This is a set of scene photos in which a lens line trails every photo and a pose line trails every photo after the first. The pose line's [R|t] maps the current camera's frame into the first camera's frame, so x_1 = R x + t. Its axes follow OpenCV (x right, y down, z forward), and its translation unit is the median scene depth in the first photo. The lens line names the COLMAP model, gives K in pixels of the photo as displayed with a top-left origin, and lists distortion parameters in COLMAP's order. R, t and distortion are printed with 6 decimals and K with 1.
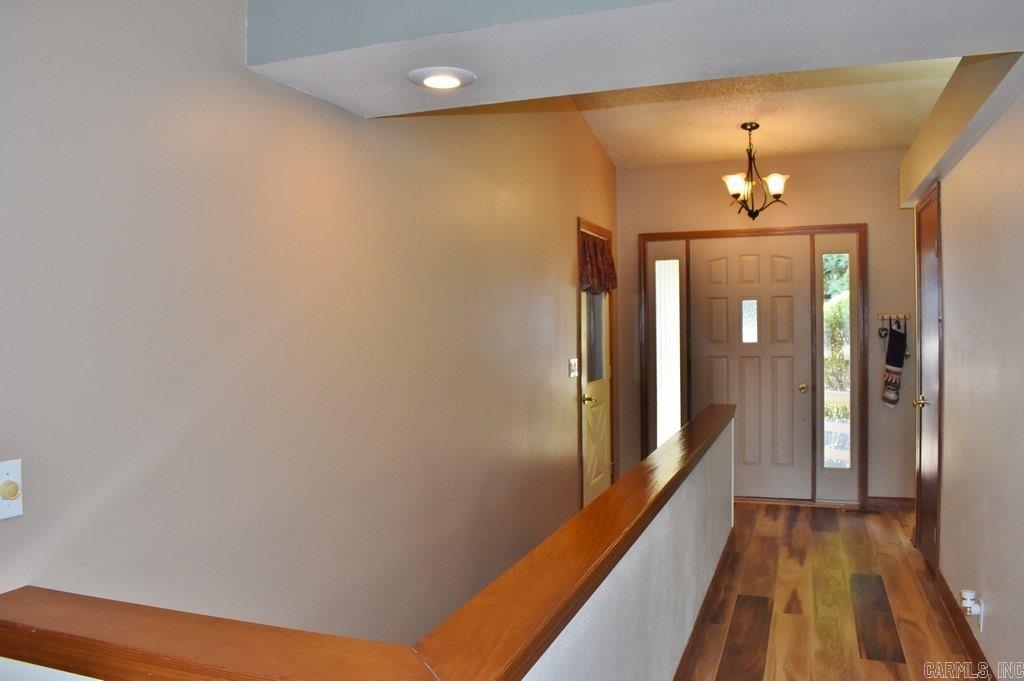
lens RADIAL K [[810.7, 0, 512.0], [0, 810.7, 340.5], [0, 0, 1]] dist [-0.071164, 0.003725]
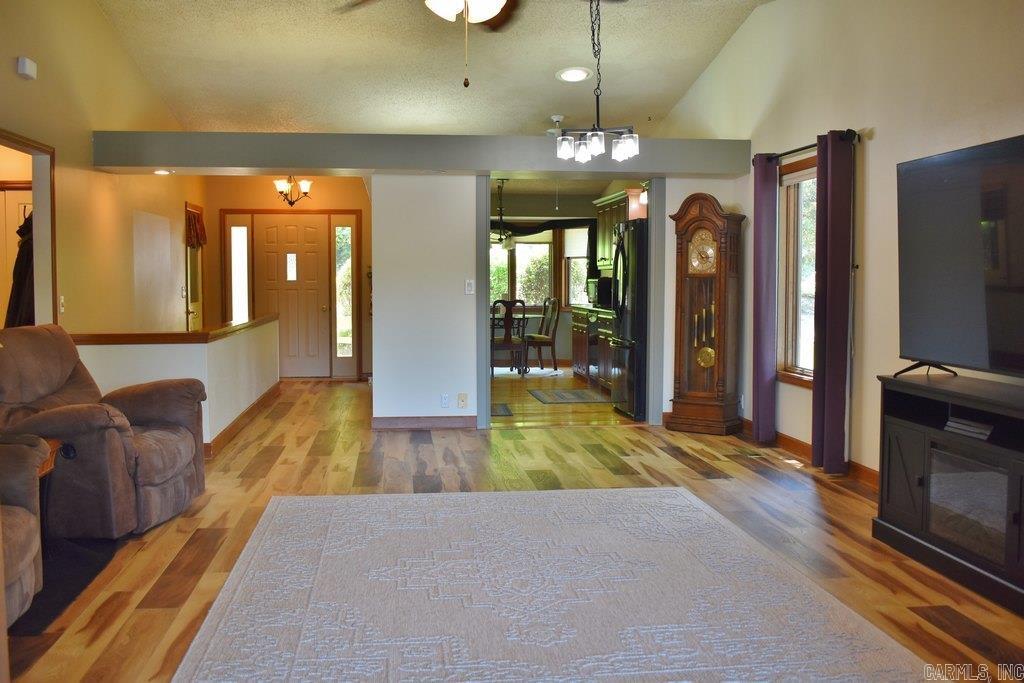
lens RADIAL K [[990.4, 0, 512.0], [0, 990.4, 341.5], [0, 0, 1]] dist [-0.106635, -0.002695]
pose [[0.890894, -0.014901, 0.453966, -0.212799], [-0.004950, 0.999084, 0.042508, 0.040085], [-0.454183, -0.040117, 0.890005, -0.983987]]
